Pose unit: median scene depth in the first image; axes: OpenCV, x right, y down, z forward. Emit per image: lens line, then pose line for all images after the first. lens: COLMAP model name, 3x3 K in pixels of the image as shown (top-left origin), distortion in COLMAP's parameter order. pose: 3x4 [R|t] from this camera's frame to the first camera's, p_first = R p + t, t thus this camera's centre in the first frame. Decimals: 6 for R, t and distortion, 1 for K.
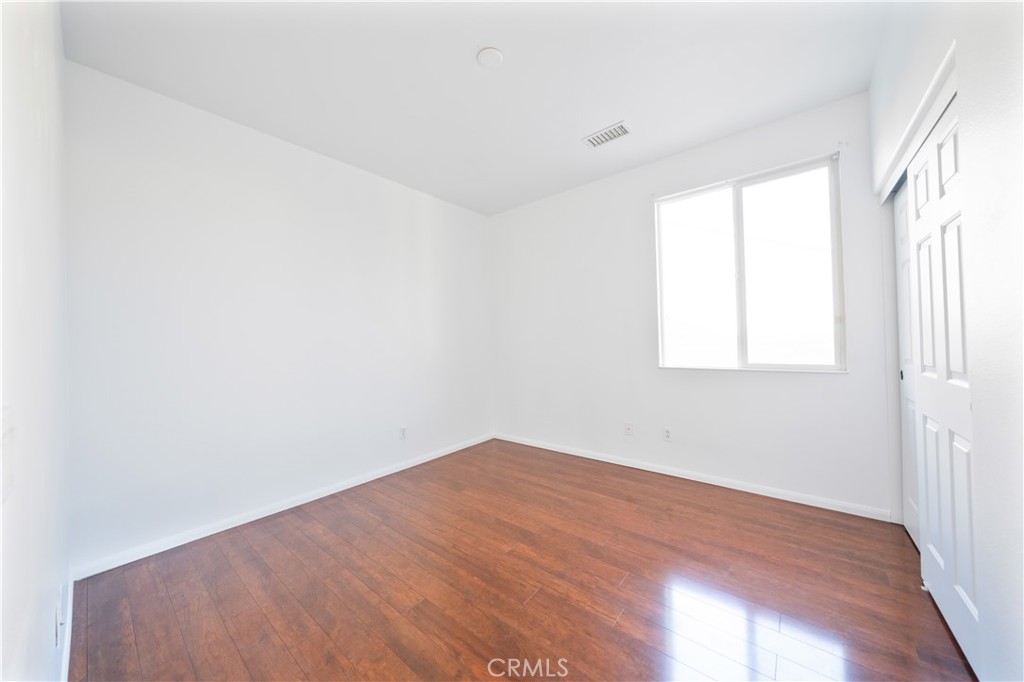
lens RADIAL K [[303.5, 0, 481.2], [0, 303.5, 341.4], [0, 0, 1]] dist [-0.001033, -0.000057]
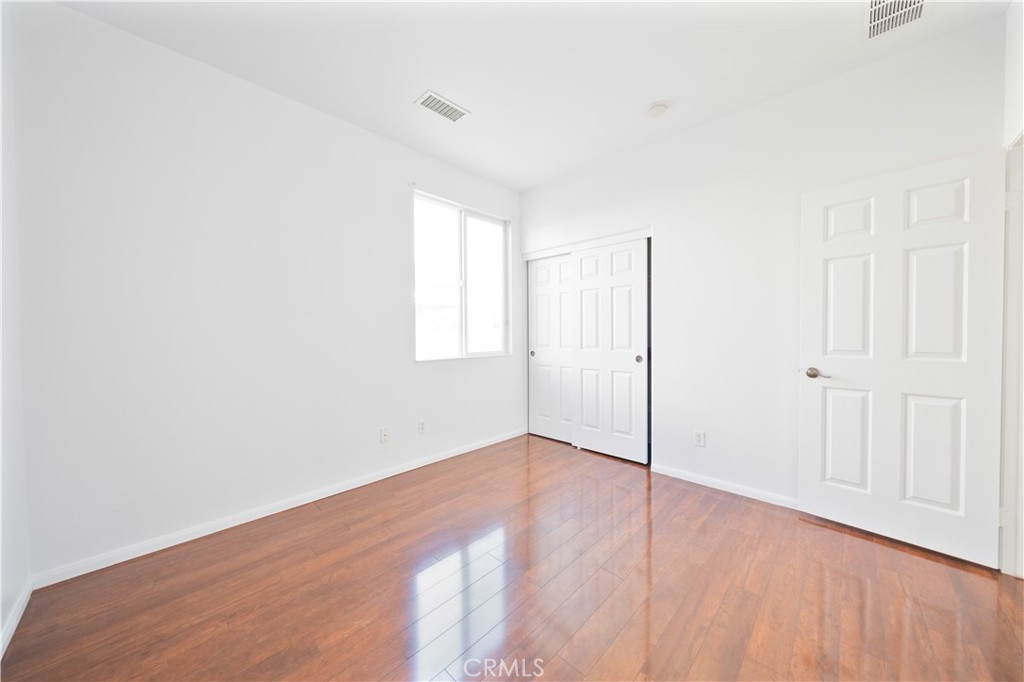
lens RADIAL K [[346.5, 0, 514.6], [0, 346.5, 333.3], [0, 0, 1]] dist [-0.000094, -0.000036]
pose [[0.102070, 0.014119, 0.994677, -0.568246], [-0.003883, 0.999897, -0.013794, 0.011368], [-0.994770, -0.002455, 0.102115, 0.640814]]
